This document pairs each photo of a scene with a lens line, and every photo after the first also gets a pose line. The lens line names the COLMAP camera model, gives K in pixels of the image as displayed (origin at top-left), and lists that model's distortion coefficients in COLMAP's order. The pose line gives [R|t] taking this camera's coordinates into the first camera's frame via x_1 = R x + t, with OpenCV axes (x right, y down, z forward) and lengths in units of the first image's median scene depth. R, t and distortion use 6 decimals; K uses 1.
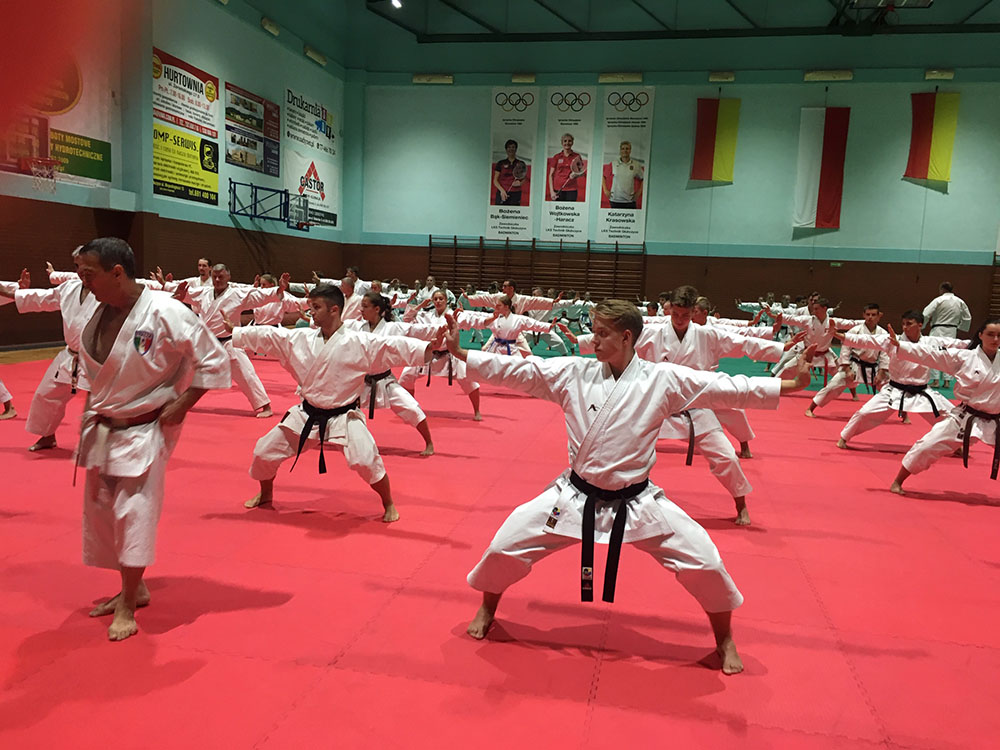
lens RADIAL K [[848.8, 0, 499.5], [0, 848.8, 374.5], [0, 0, 1]] dist [0.085487, -0.104814]
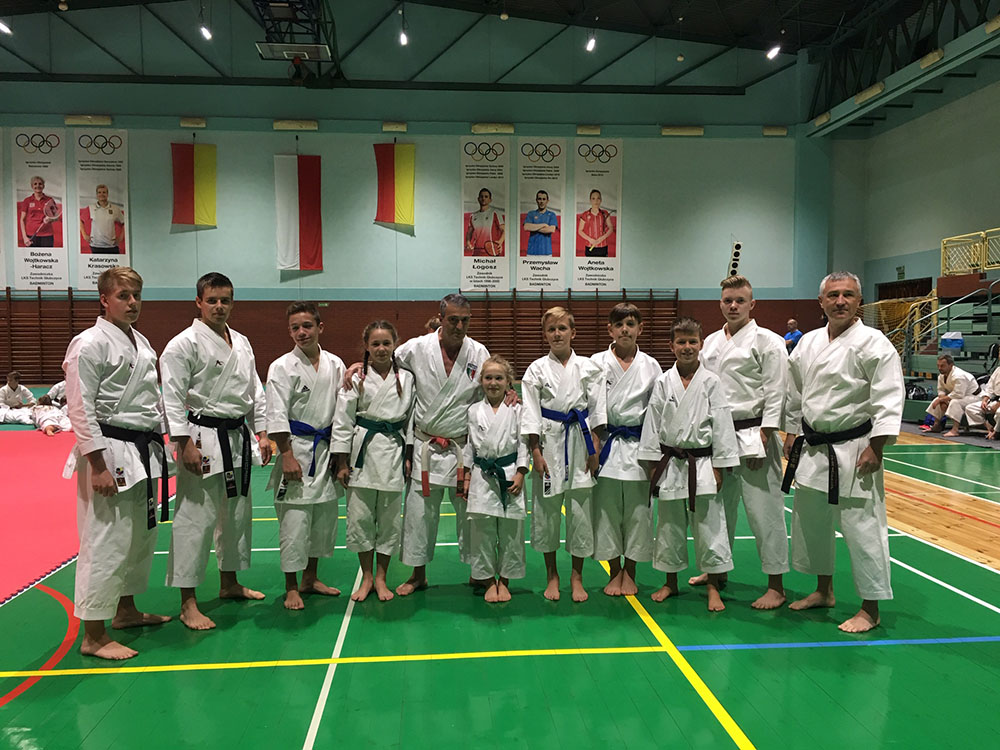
lens RADIAL K [[848.8, 0, 505.3], [0, 848.8, 368.5], [0, 0, 1]] dist [0.085487, -0.104814]
pose [[0.959315, -0.059188, 0.276066, 0.313439], [0.075807, 0.995873, -0.049910, 0.016277], [-0.271972, 0.068807, 0.959842, -0.040754]]
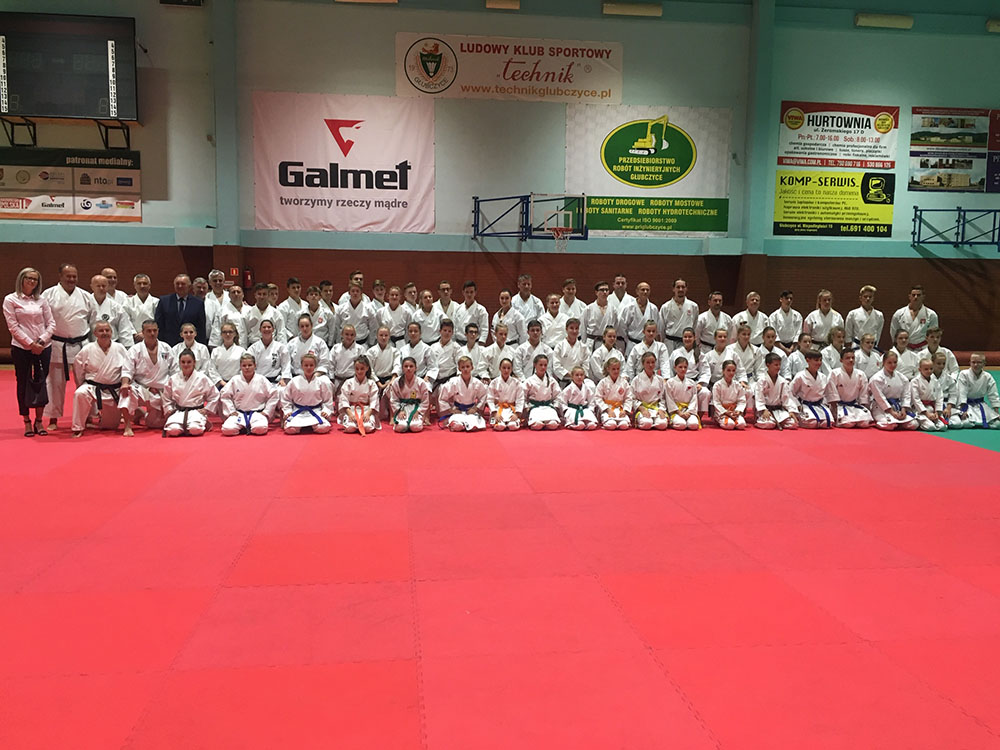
lens RADIAL K [[848.8, 0, 501.8], [0, 848.8, 377.3], [0, 0, 1]] dist [0.085487, -0.104814]
pose [[0.325044, 0.040528, -0.944830, 0.365467], [-0.098770, 0.995072, 0.008704, -0.004503], [0.940527, 0.090491, 0.327446, 0.232430]]
